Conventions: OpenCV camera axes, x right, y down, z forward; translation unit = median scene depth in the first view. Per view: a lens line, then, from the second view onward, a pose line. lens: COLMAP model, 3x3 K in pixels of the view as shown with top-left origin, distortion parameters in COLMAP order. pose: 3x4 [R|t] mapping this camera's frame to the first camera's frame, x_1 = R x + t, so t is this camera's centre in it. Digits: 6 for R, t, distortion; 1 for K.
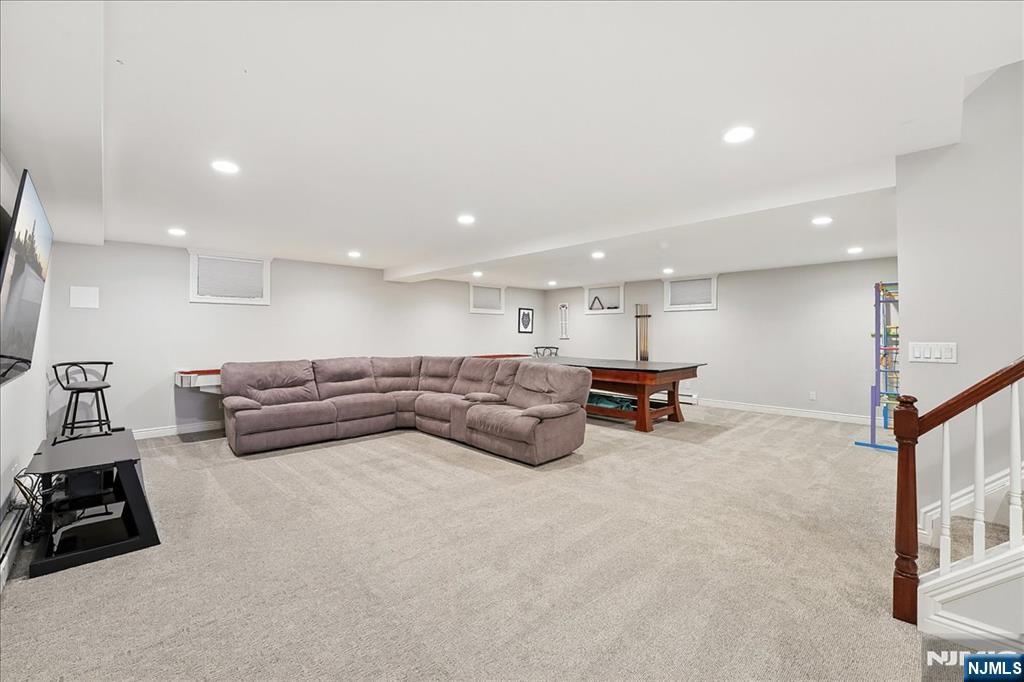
lens RADIAL K [[424.4, 0, 510.5], [0, 424.4, 339.1], [0, 0, 1]] dist [-0.019420, 0.000096]
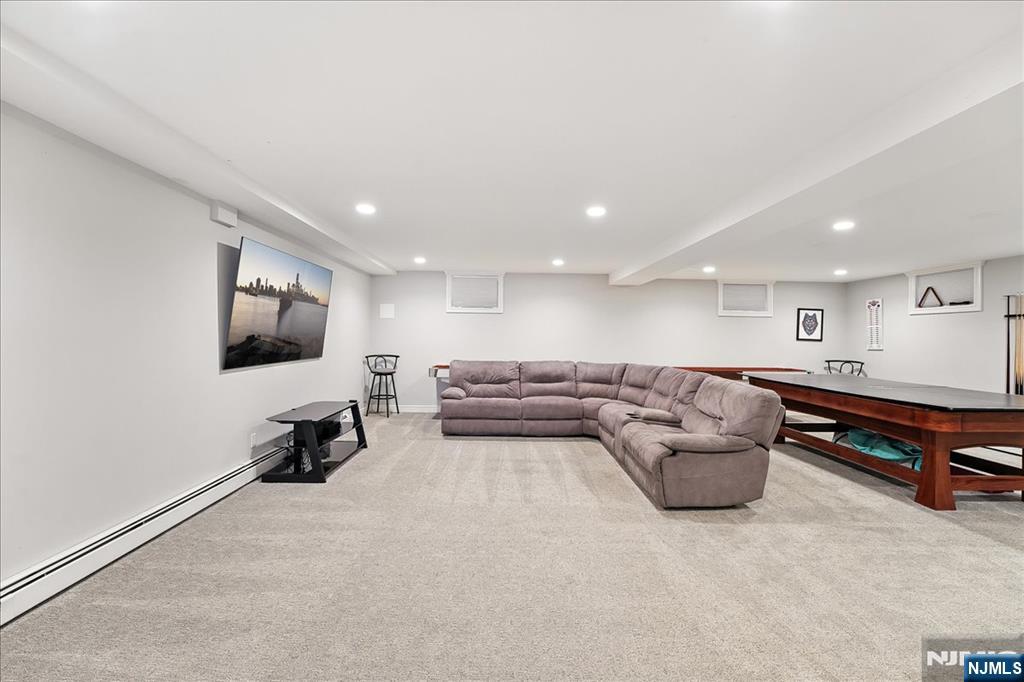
lens RADIAL K [[424.4, 0, 510.5], [0, 424.4, 339.1], [0, 0, 1]] dist [-0.019420, 0.000096]
pose [[0.737808, 0.014787, -0.674848, 0.272679], [-0.022765, 0.999736, -0.002984, -0.005643], [0.674626, 0.017565, 0.737950, 0.159789]]
